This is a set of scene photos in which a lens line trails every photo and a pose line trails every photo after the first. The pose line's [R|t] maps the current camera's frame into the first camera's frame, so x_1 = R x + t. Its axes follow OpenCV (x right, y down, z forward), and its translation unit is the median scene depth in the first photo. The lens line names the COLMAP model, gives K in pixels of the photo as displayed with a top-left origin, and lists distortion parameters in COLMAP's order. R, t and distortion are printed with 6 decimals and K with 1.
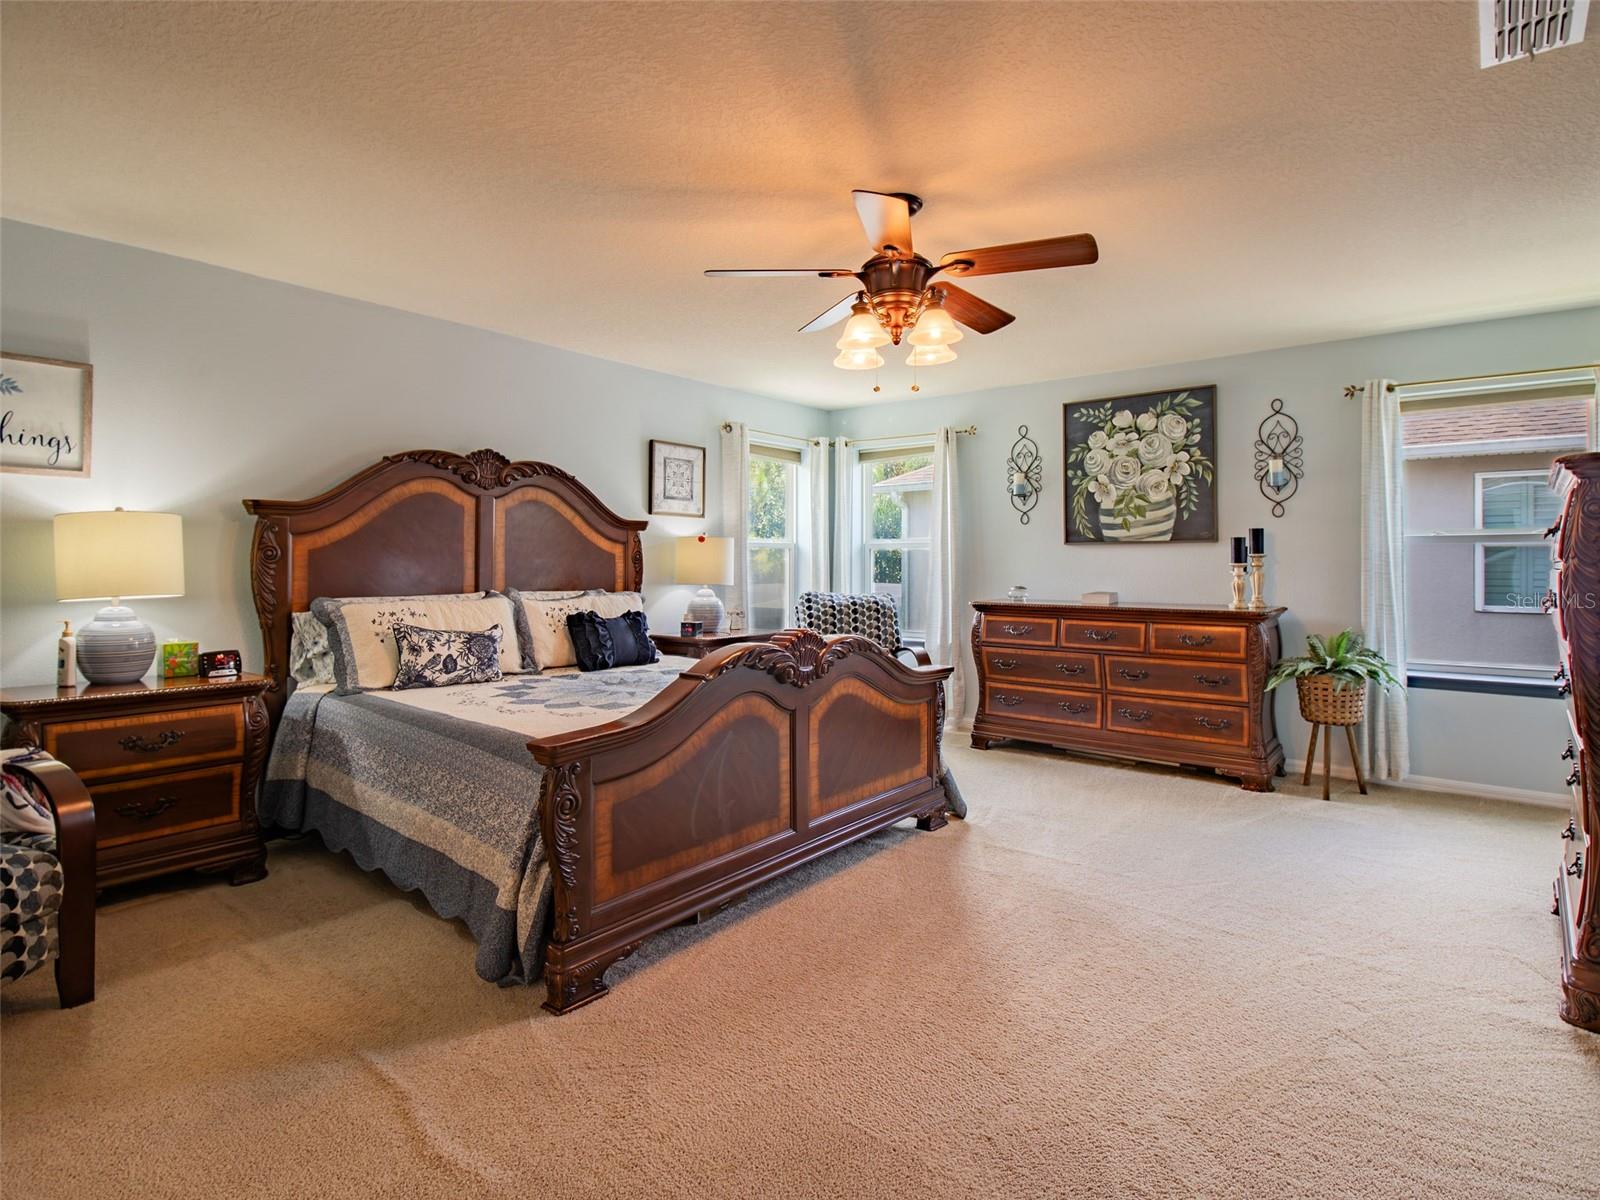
lens RADIAL K [[841.4, 0, 803.8], [0, 841.4, 562.0], [0, 0, 1]] dist [0.000586, -0.014882]
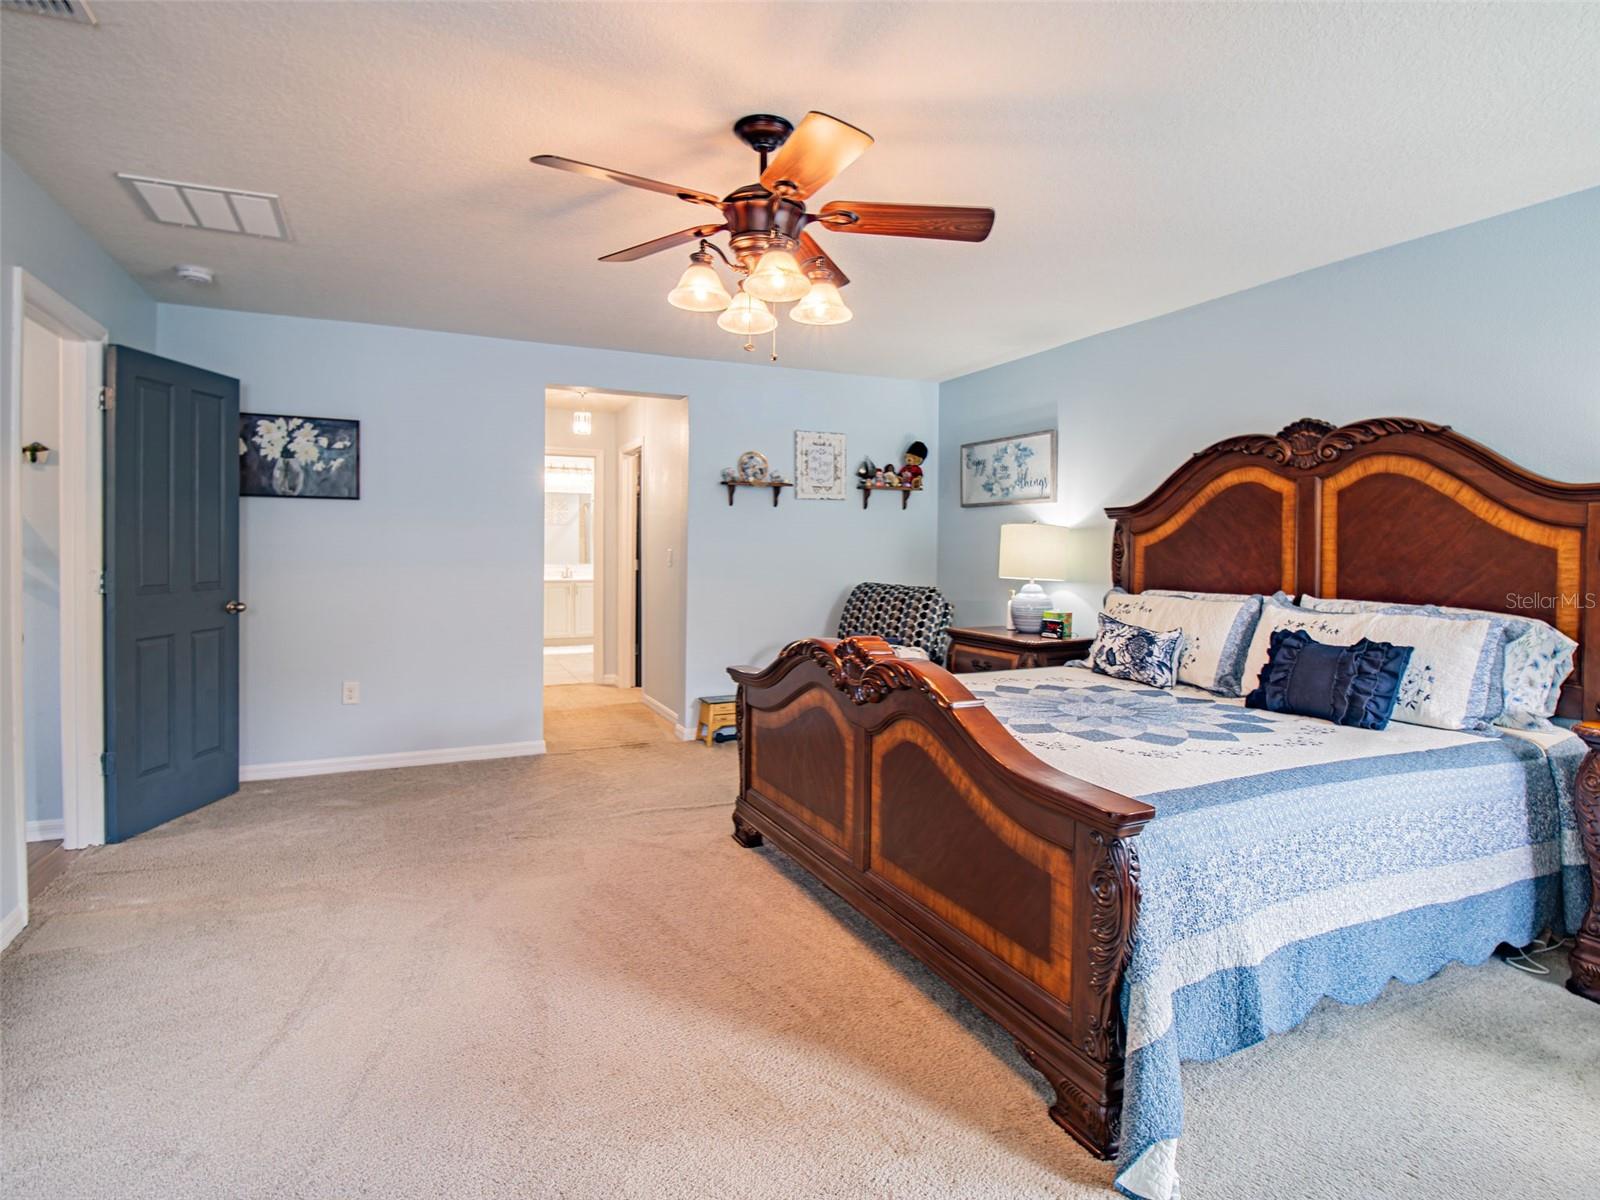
lens RADIAL K [[841.4, 0, 803.8], [0, 841.4, 562.0], [0, 0, 1]] dist [0.000586, -0.014882]
pose [[-0.440728, 0.011618, -0.897566, 0.647991], [-0.004524, 0.999875, 0.015164, -0.008783], [0.897629, 0.010744, -0.440620, 1.077326]]
